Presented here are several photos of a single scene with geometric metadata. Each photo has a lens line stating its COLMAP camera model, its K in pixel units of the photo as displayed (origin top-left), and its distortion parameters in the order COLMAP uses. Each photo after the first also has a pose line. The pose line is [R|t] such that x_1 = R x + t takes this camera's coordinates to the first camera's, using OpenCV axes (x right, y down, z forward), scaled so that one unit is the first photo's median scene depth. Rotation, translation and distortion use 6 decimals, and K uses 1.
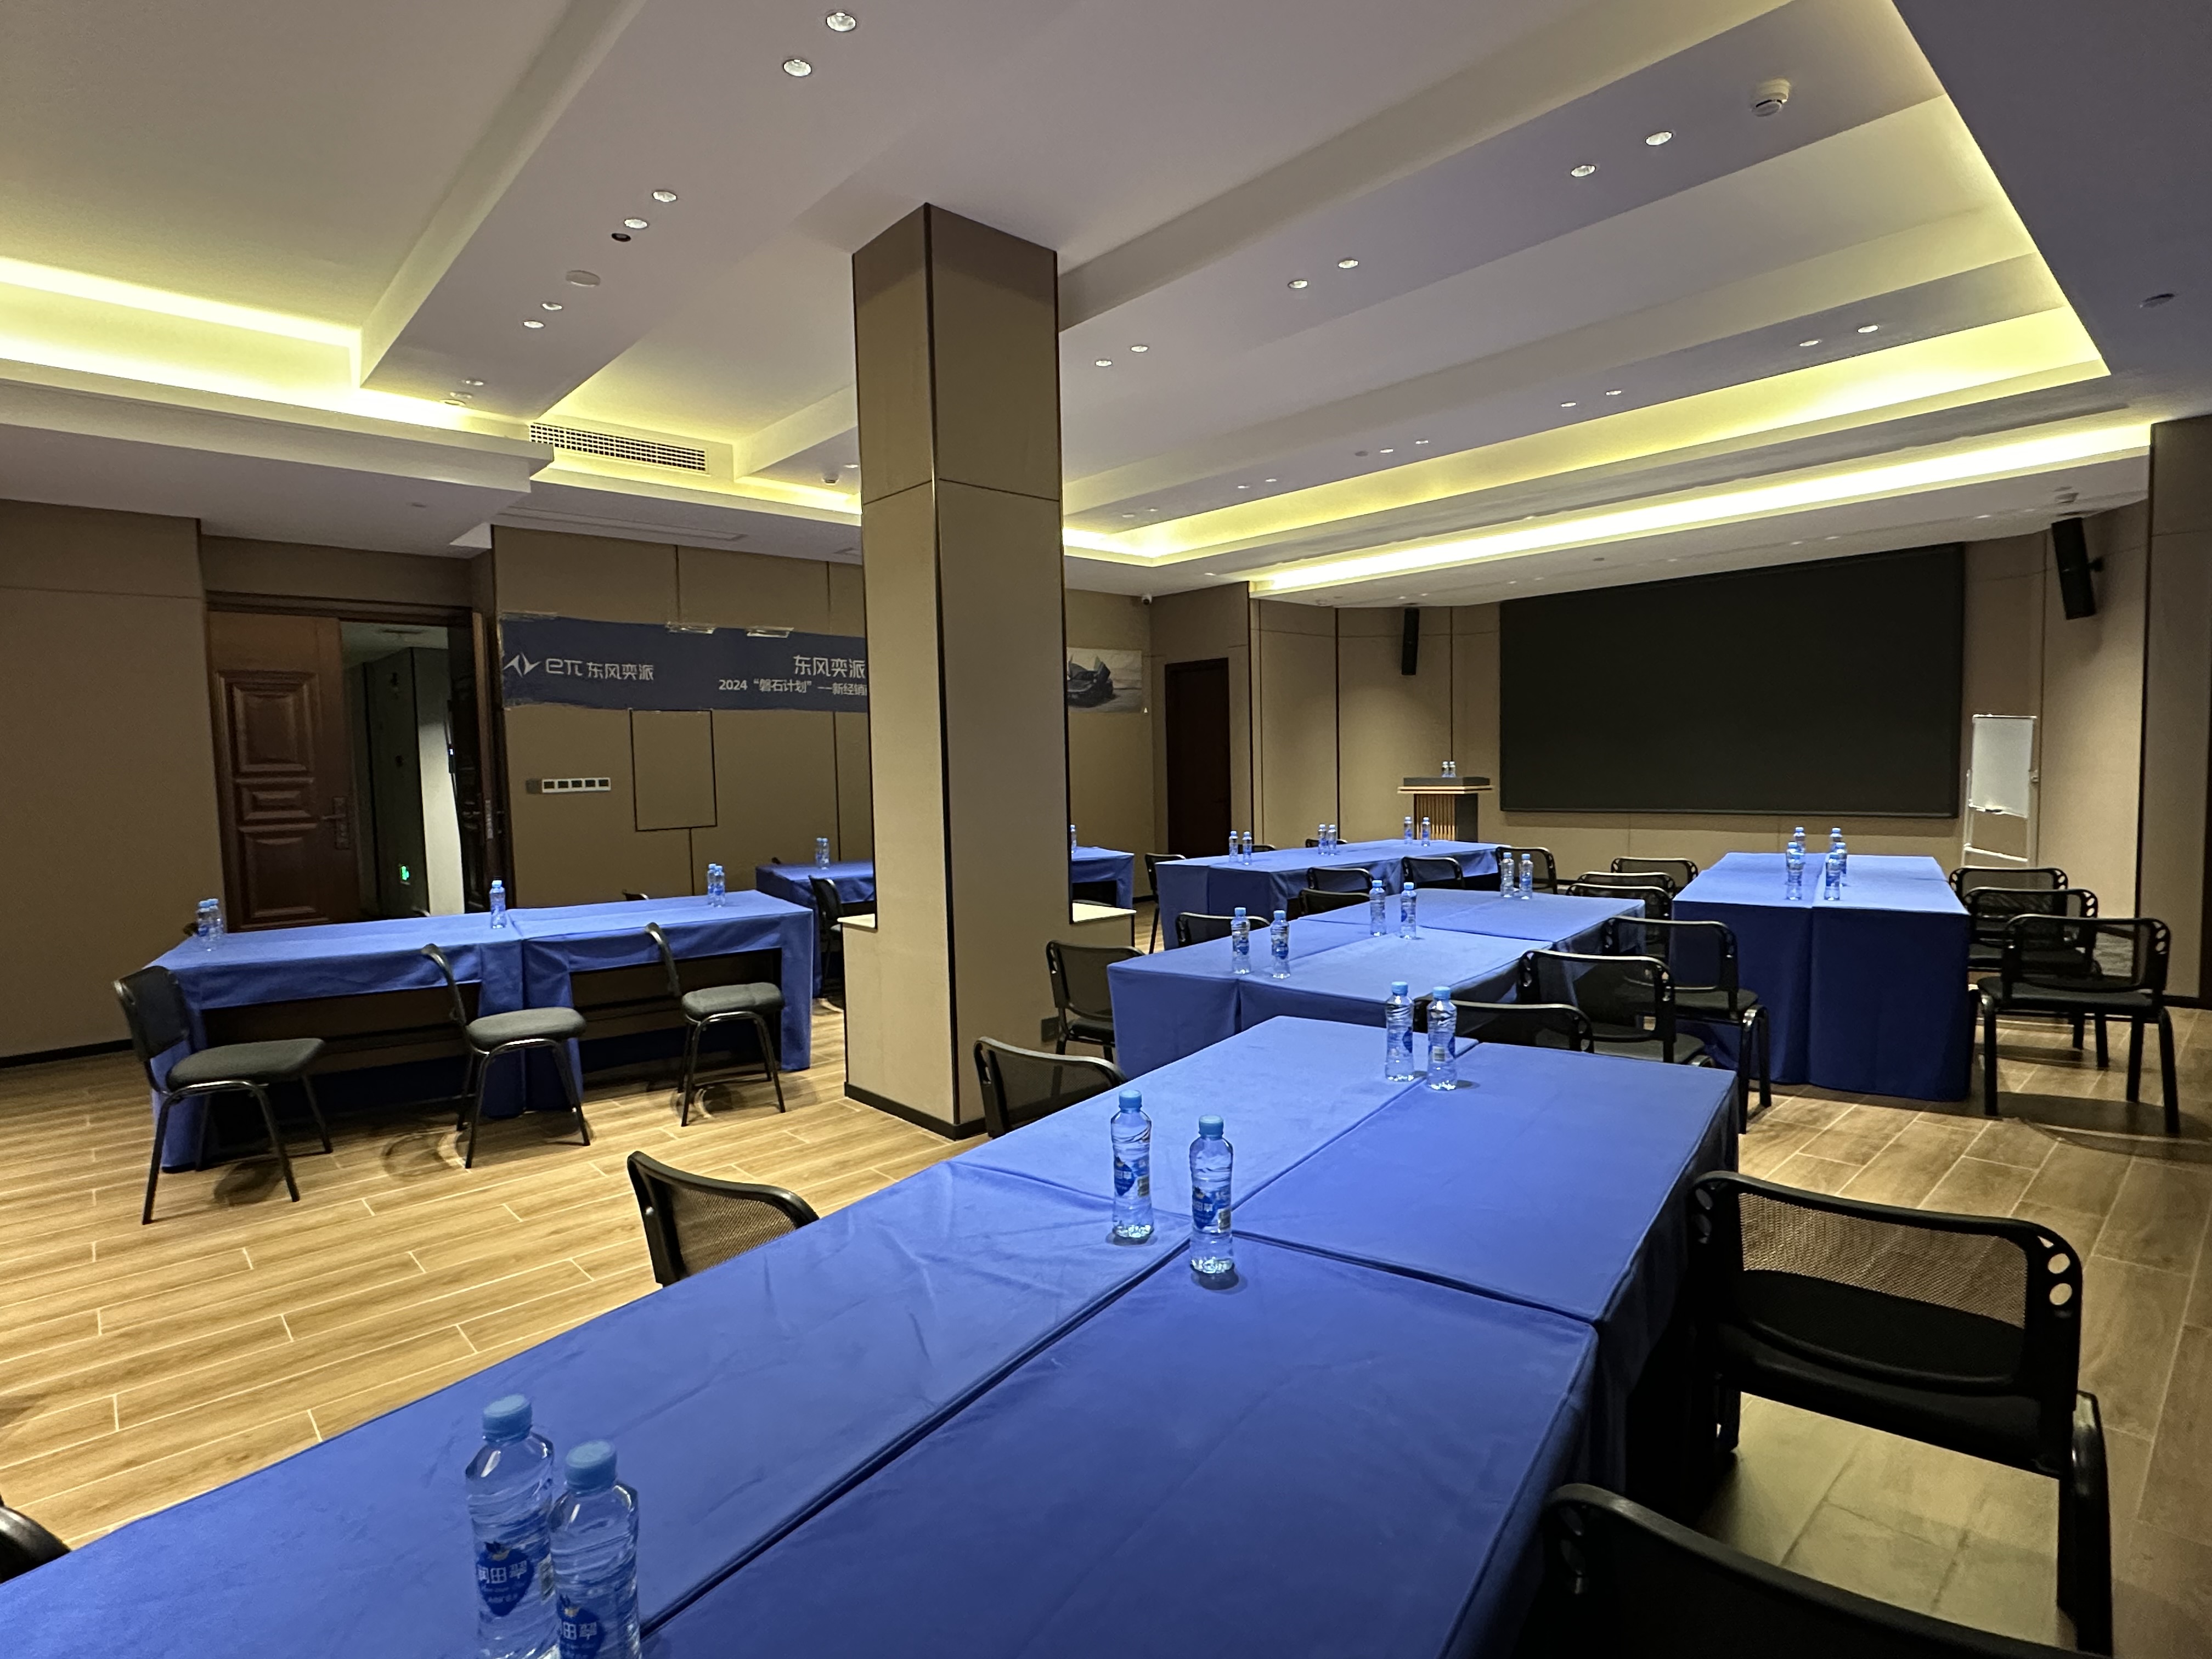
lens RADIAL K [[1125.6, 0, 1103.4], [0, 1125.6, 821.5], [0, 0, 1]] dist [-0.003365, 0.003443]
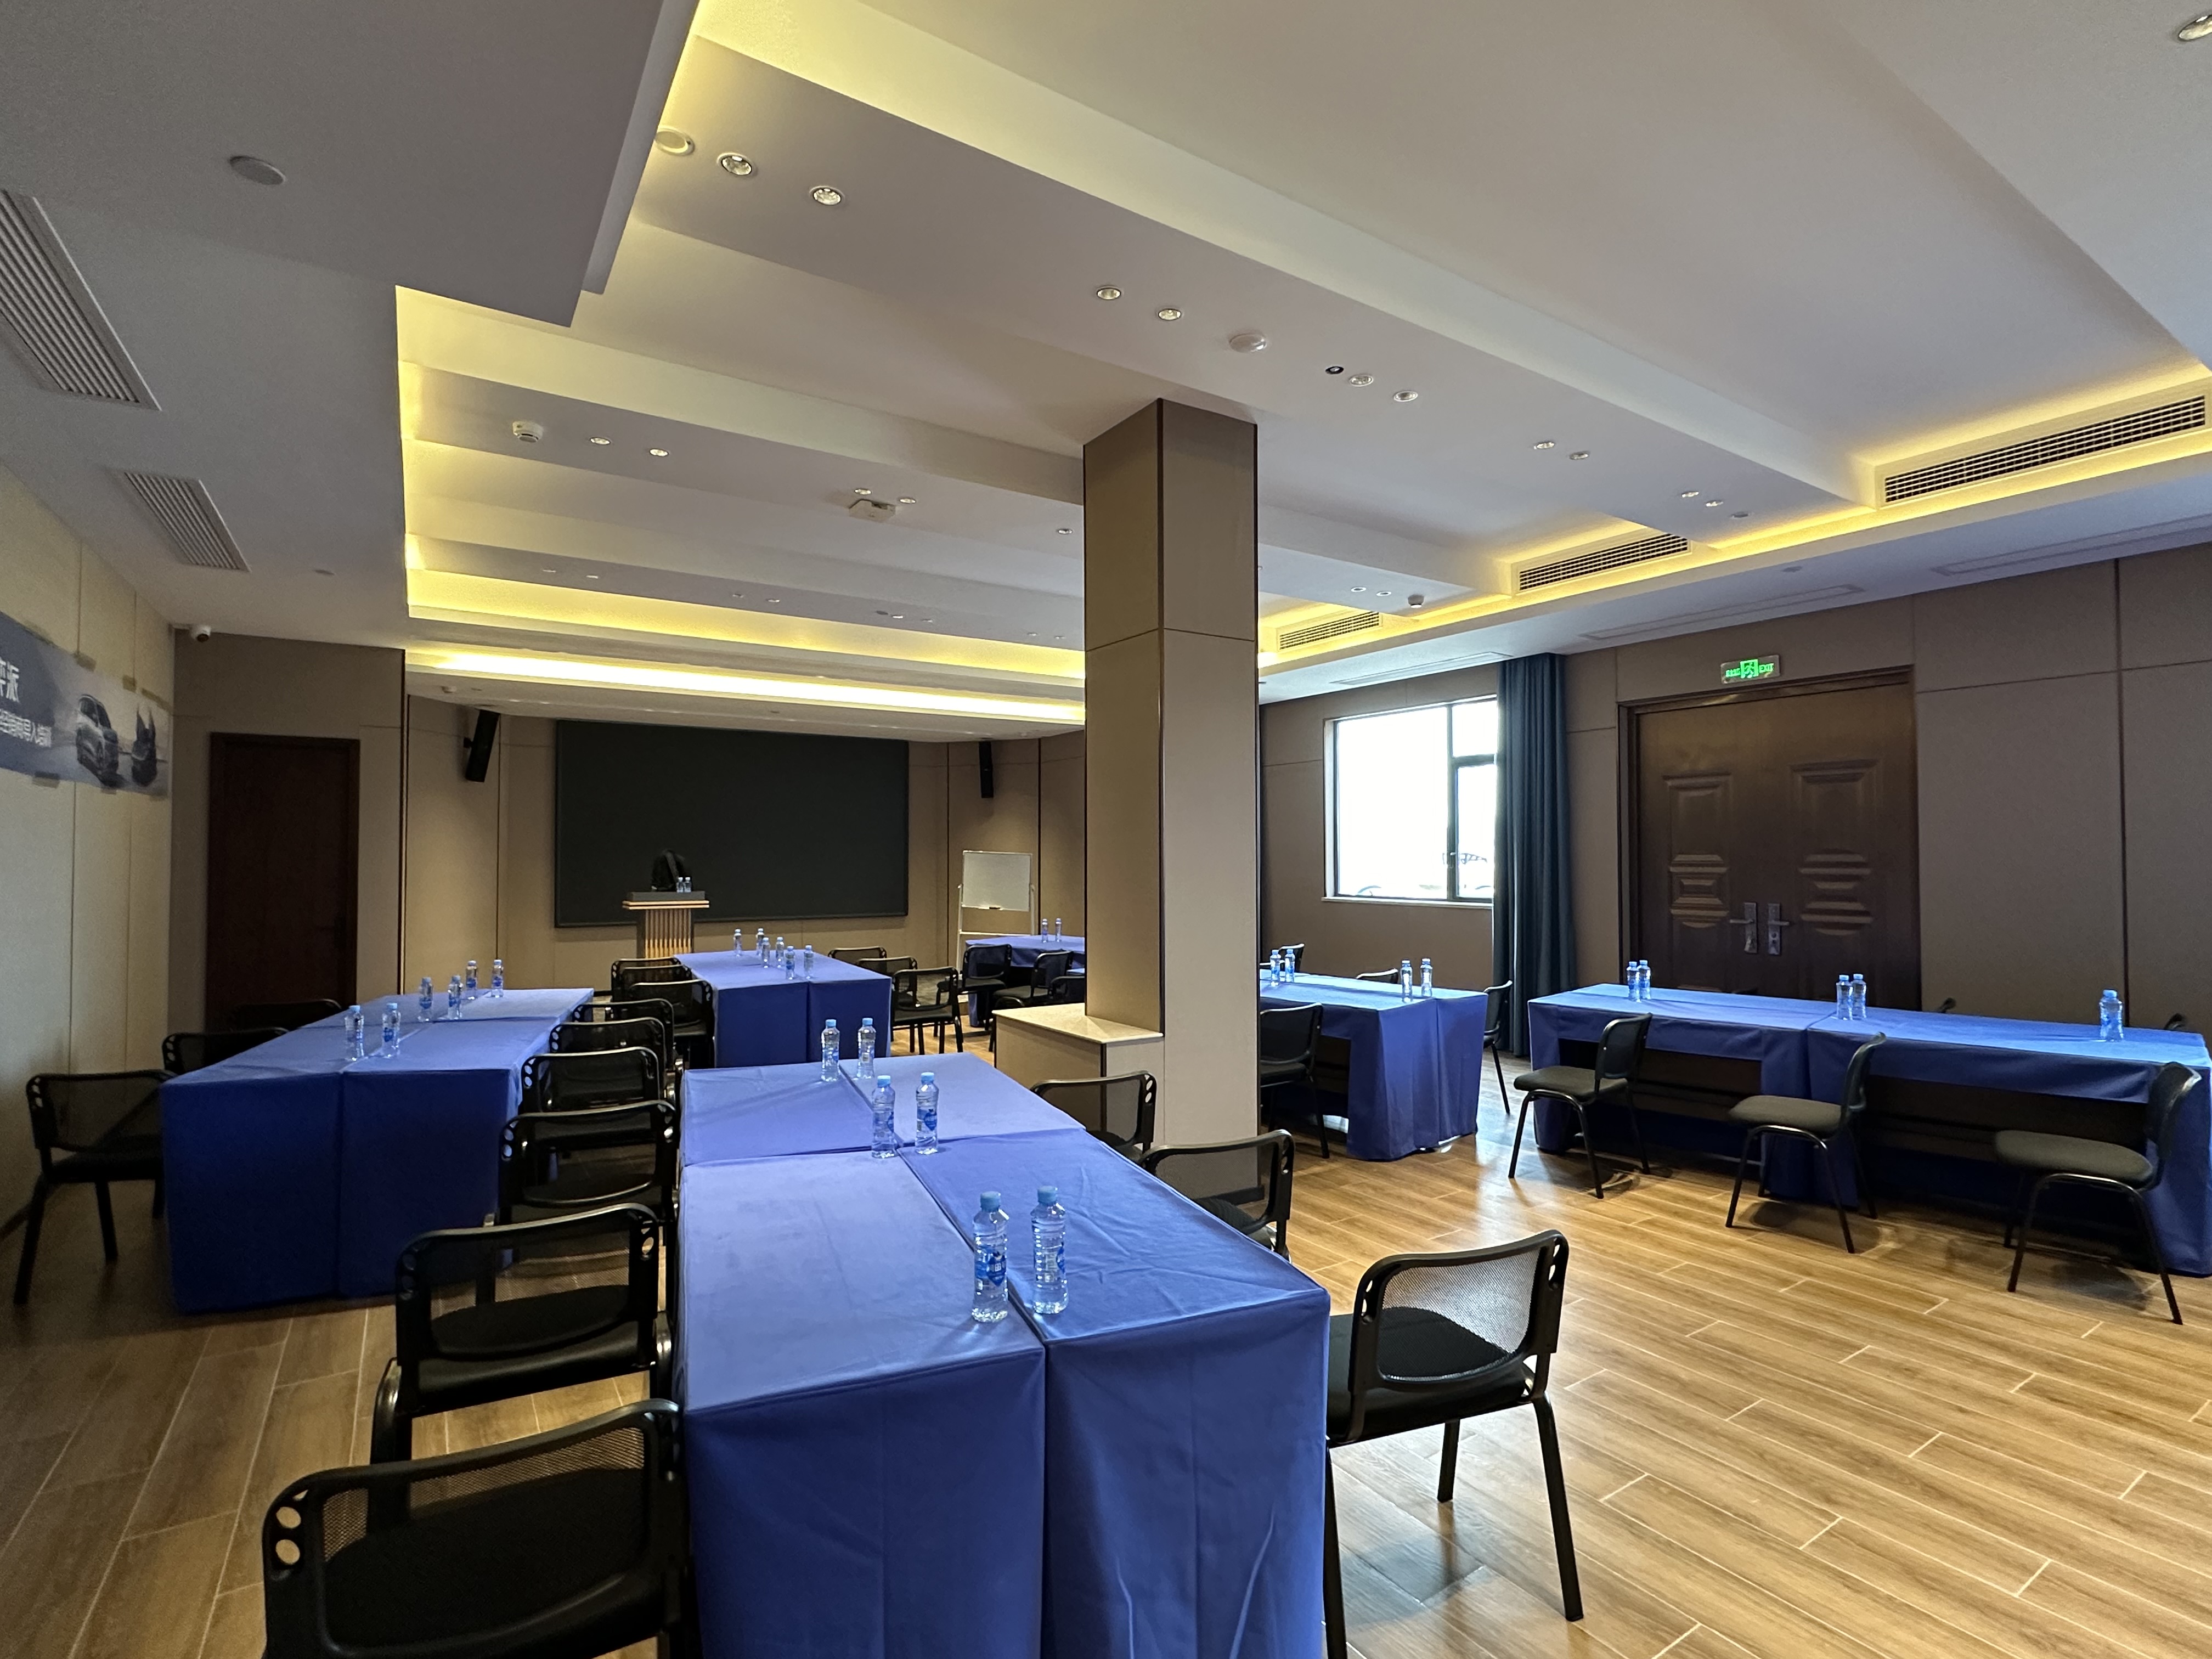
lens RADIAL K [[1059.3, 0, 1102.2], [0, 1059.3, 834.6], [0, 0, 1]] dist [-0.001903, -0.000918]
pose [[0.167702, 0.047081, 0.984713, -0.554094], [0.051124, 0.997100, -0.056380, -0.016282], [-0.984511, 0.059797, 0.164809, 0.426191]]
